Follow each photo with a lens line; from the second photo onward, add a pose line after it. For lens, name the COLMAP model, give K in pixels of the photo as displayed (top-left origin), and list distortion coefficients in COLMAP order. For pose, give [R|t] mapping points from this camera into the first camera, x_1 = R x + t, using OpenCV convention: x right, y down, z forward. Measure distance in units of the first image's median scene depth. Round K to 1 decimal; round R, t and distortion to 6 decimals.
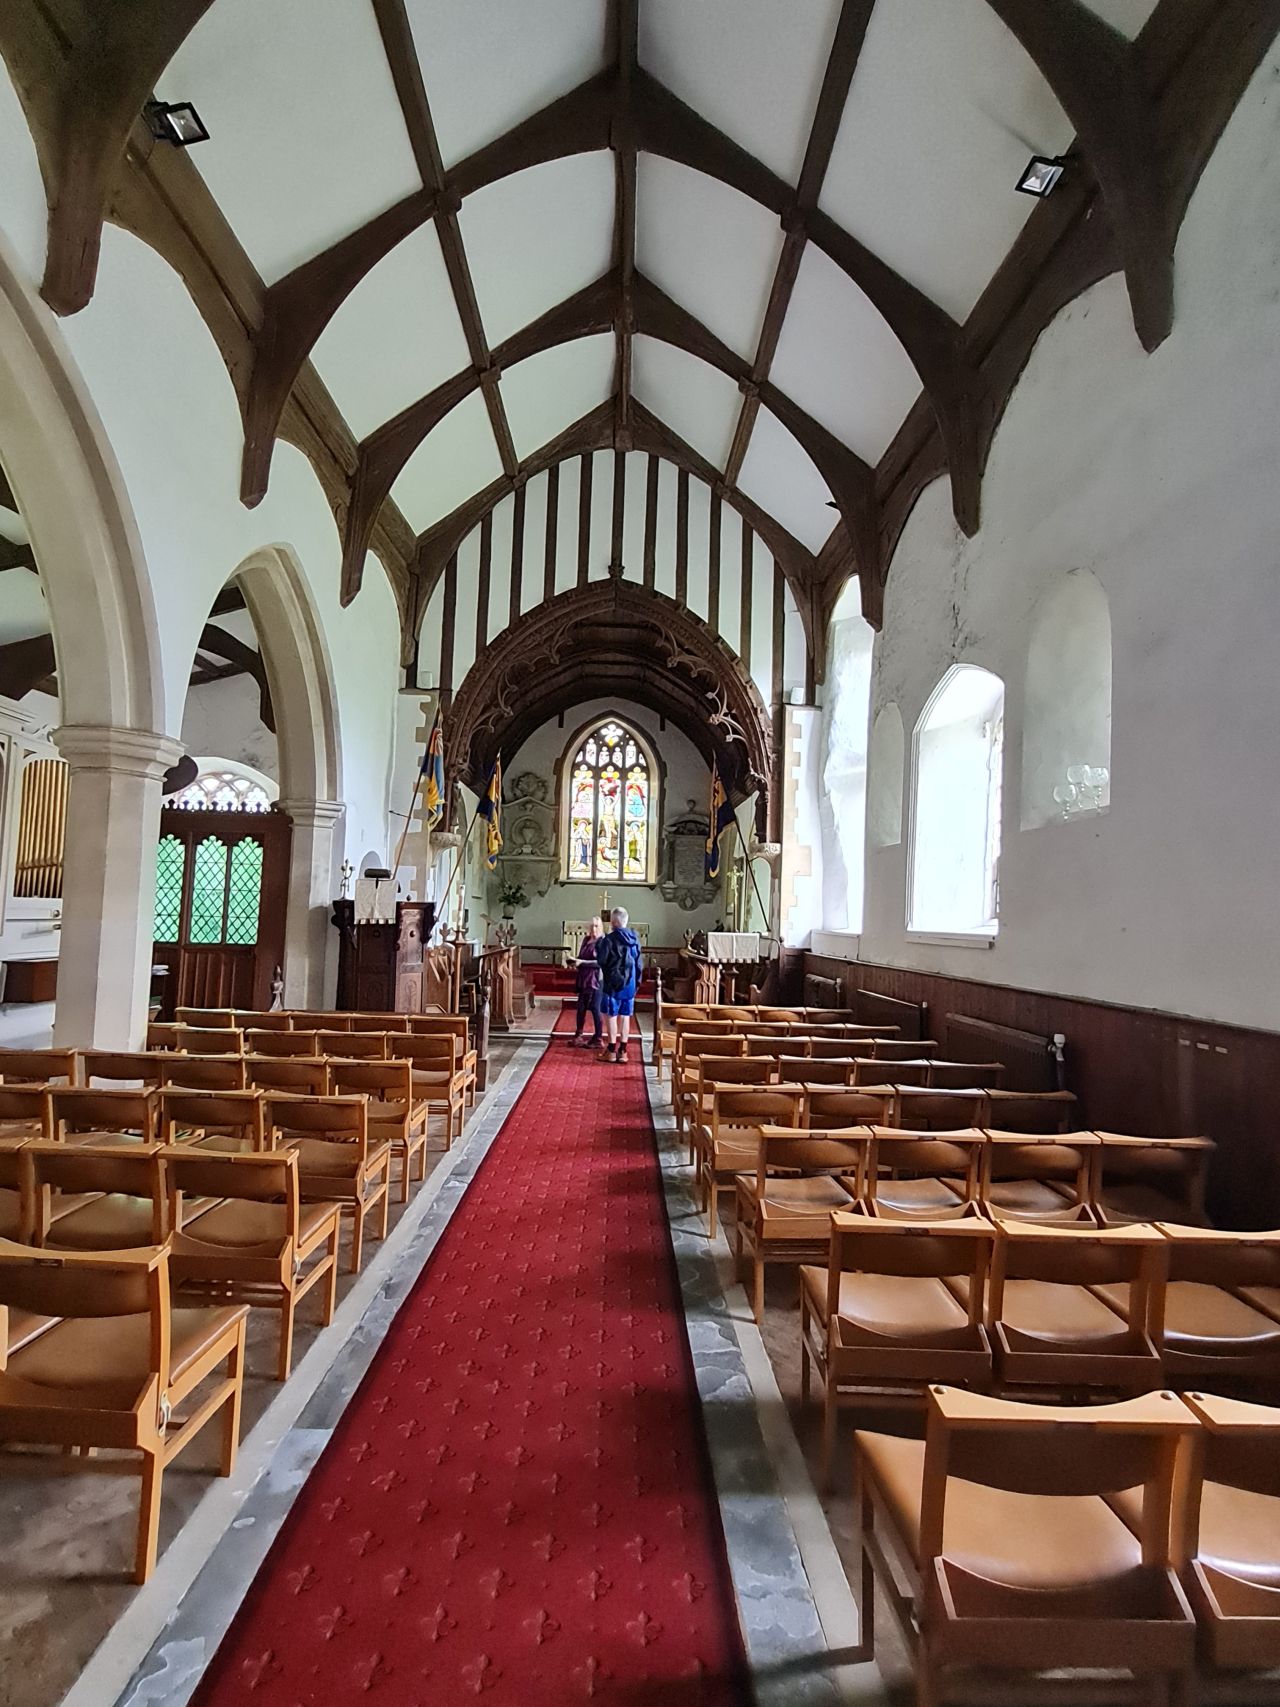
lens RADIAL K [[927.5, 0, 640.0], [0, 927.5, 853.5], [0, 0, 1]] dist [0.000350, 0.000055]
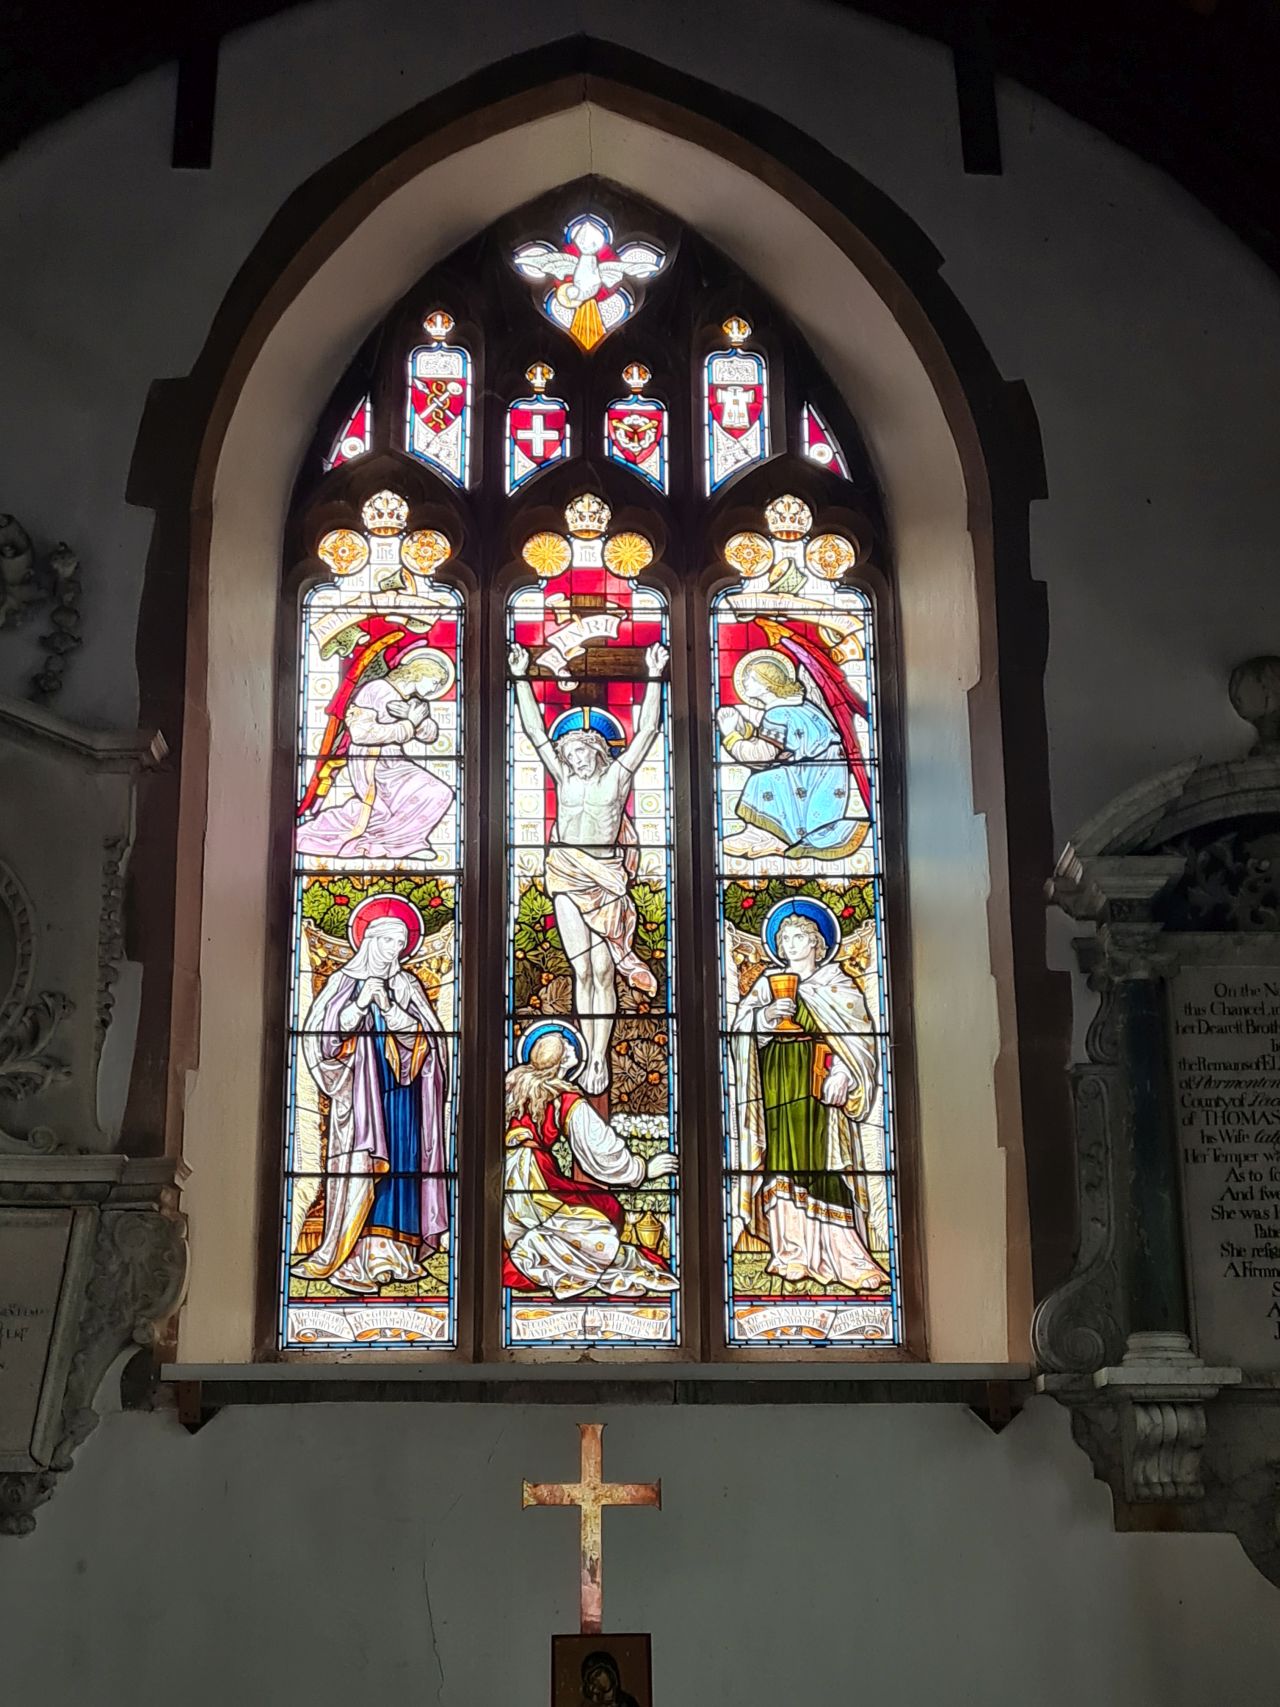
lens RADIAL K [[2744.5, 0, 640.0], [0, 2744.5, 853.5], [0, 0, 1]] dist [0.008507, 0.001416]
pose [[0.999279, -0.037744, -0.004106, -0.024813], [0.036247, 0.980594, -0.192668, 0.032489], [0.011298, 0.192380, 0.981255, 0.629354]]
